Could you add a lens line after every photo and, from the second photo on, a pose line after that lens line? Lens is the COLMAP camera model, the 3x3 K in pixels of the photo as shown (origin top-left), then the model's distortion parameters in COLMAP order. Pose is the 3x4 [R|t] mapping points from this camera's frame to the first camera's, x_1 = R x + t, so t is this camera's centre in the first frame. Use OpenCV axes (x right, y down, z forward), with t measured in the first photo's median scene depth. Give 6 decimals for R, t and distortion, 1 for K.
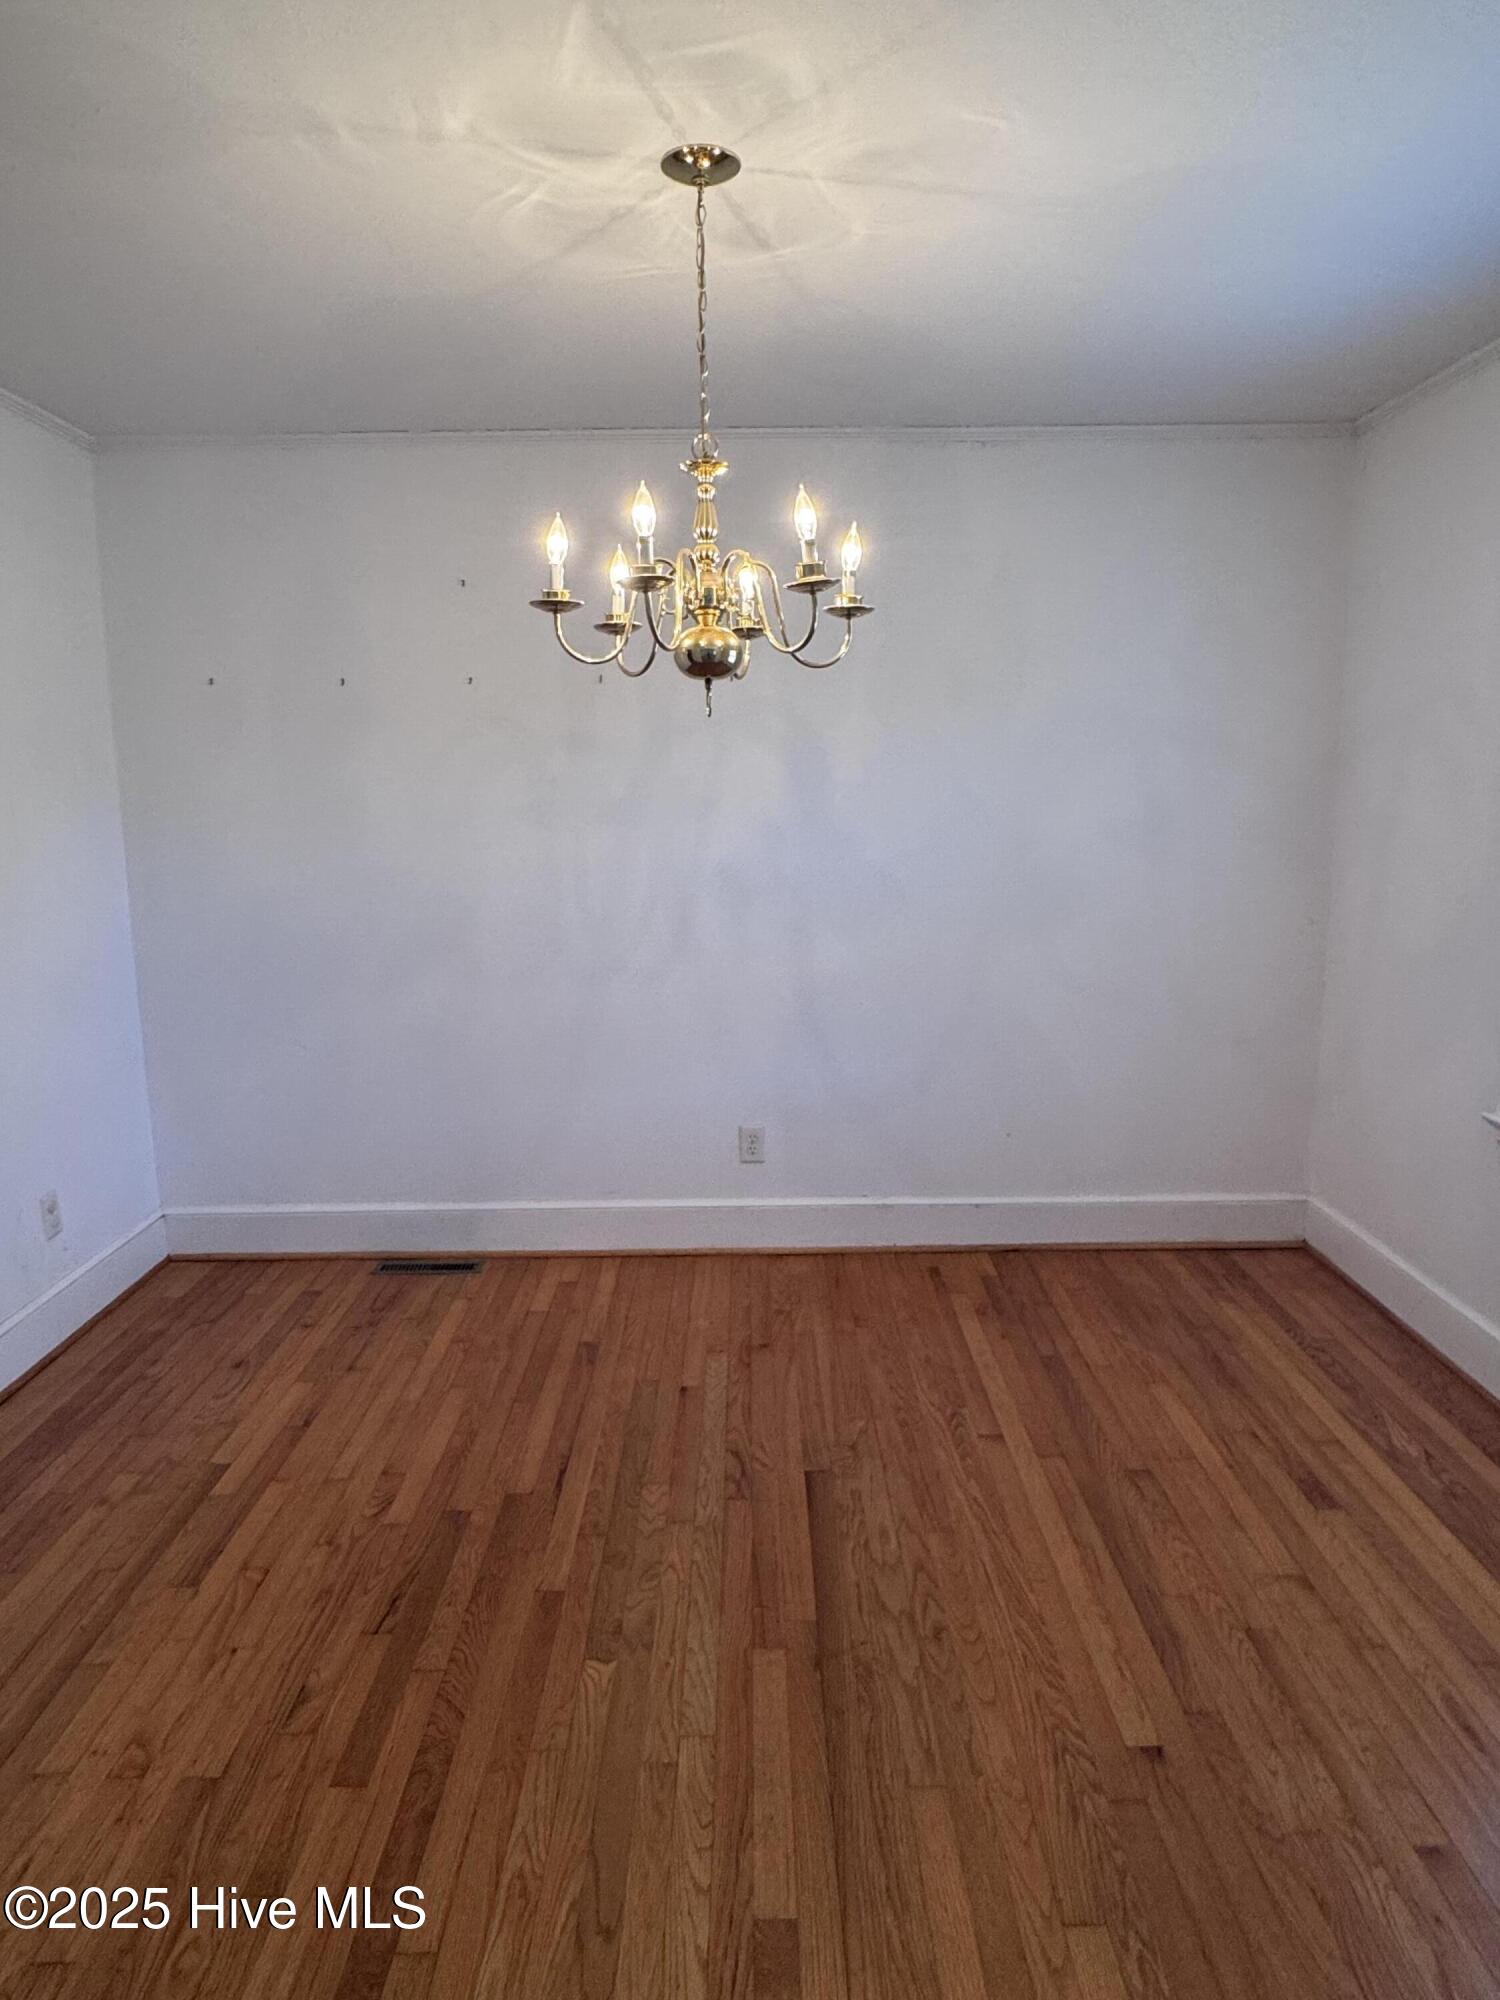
lens RADIAL K [[1257.4, 0, 752.1], [0, 1257.4, 993.0], [0, 0, 1]] dist [-0.005357, 0.004406]
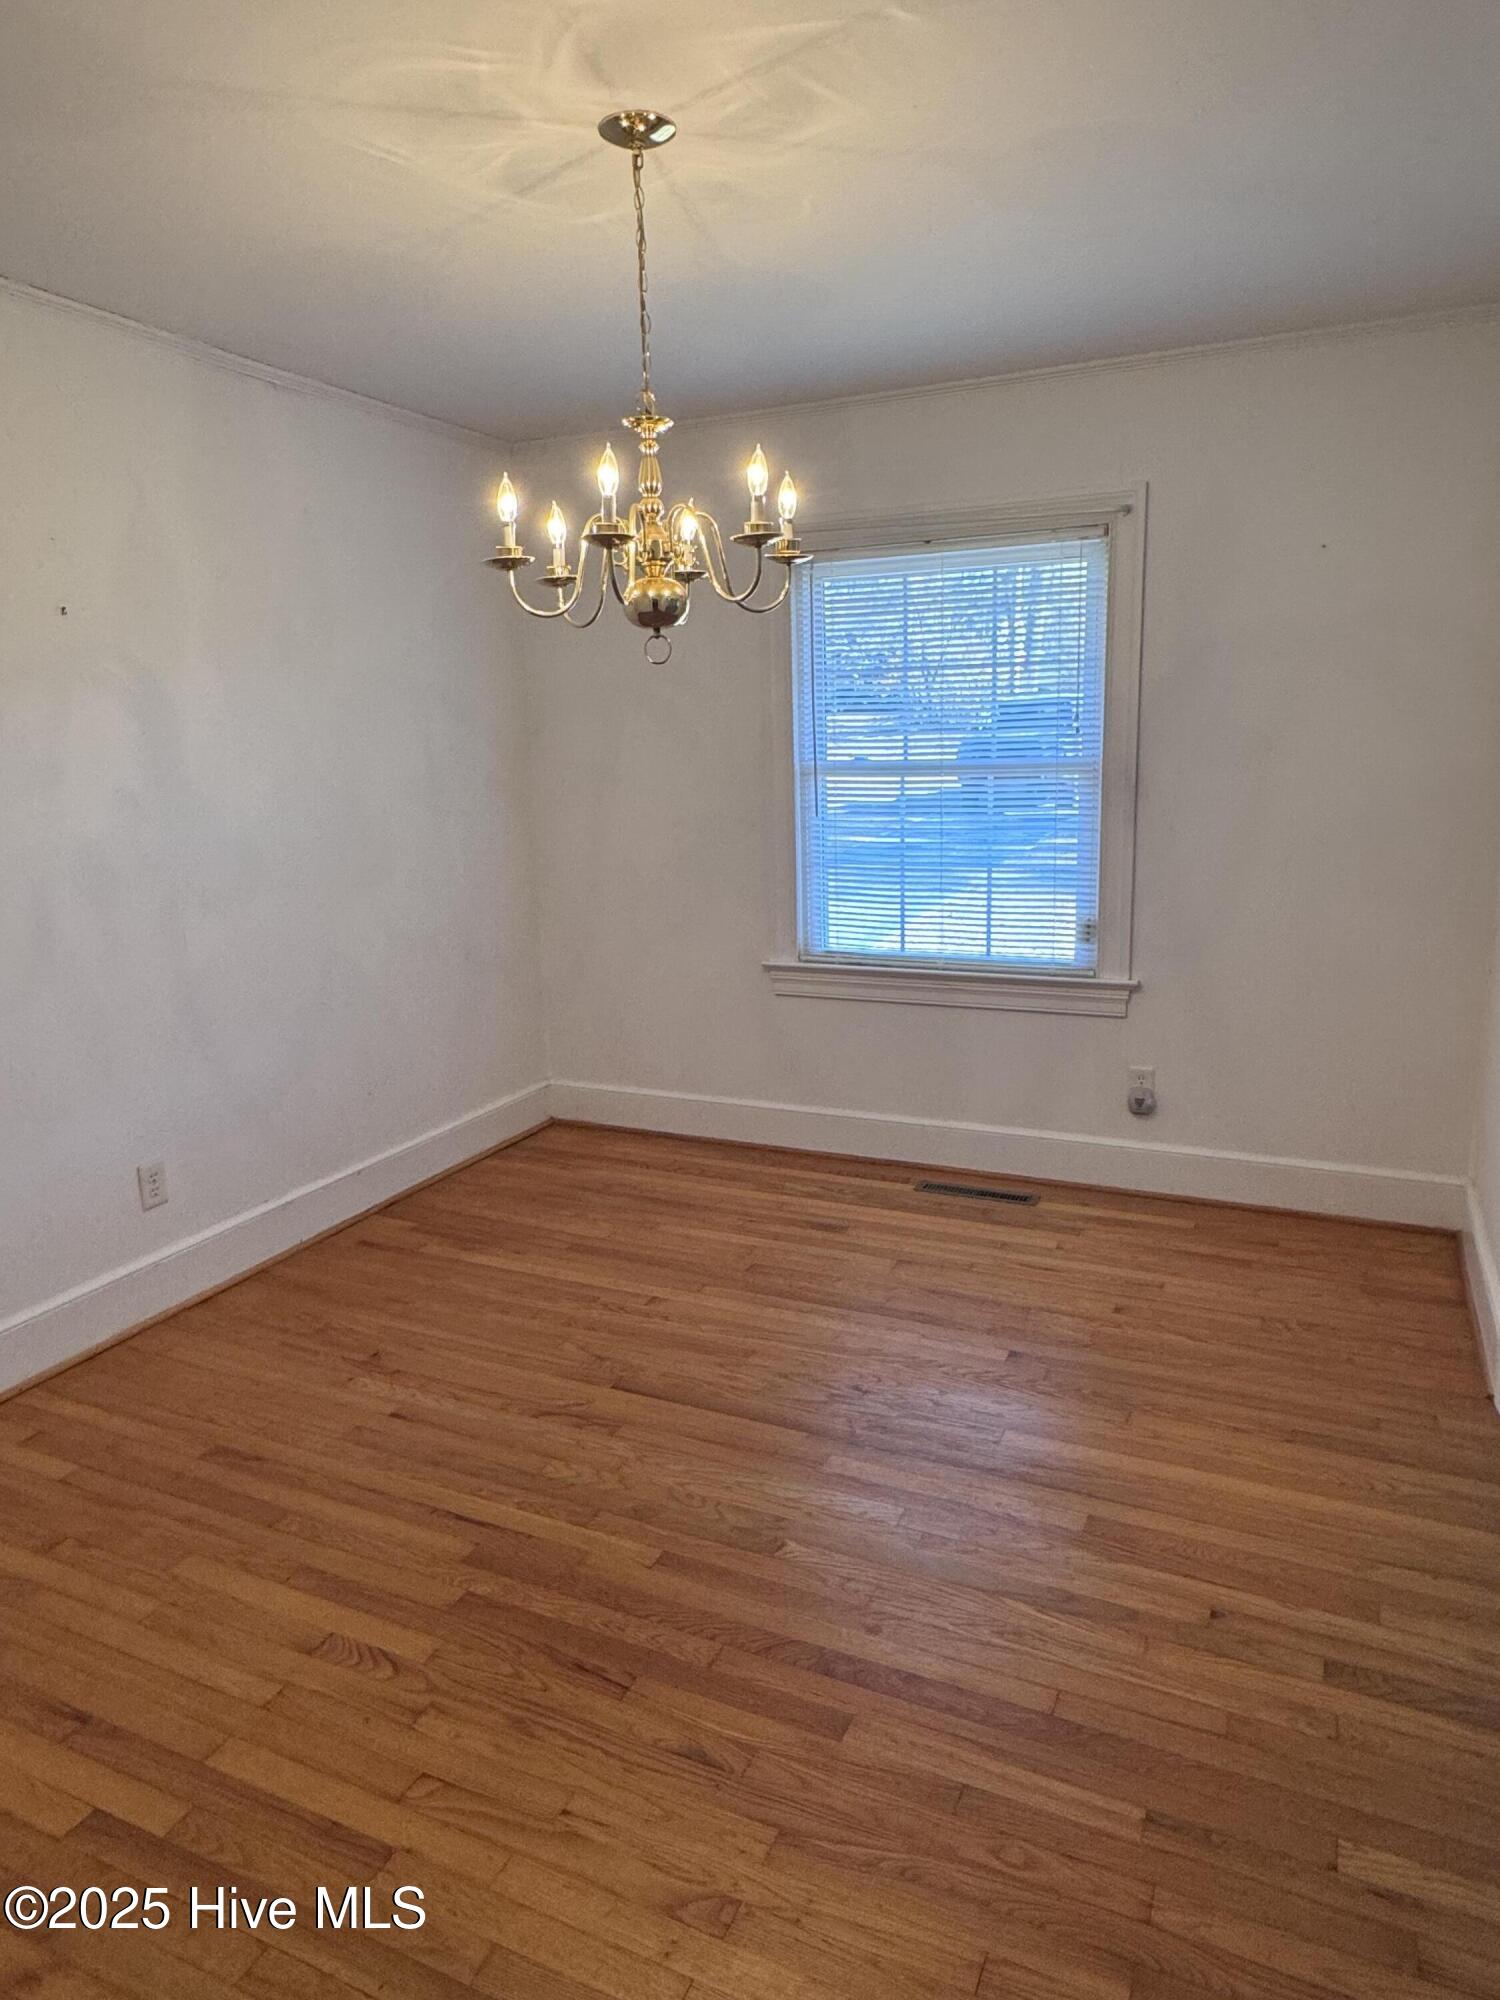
lens RADIAL K [[1257.4, 0, 760.3], [0, 1257.4, 989.2], [0, 0, 1]] dist [-0.005357, 0.004406]
pose [[0.420556, -0.180126, 0.889206, -0.785272], [0.168307, 0.978571, 0.118627, -0.051420], [-0.891519, 0.099771, 0.441860, 0.388758]]
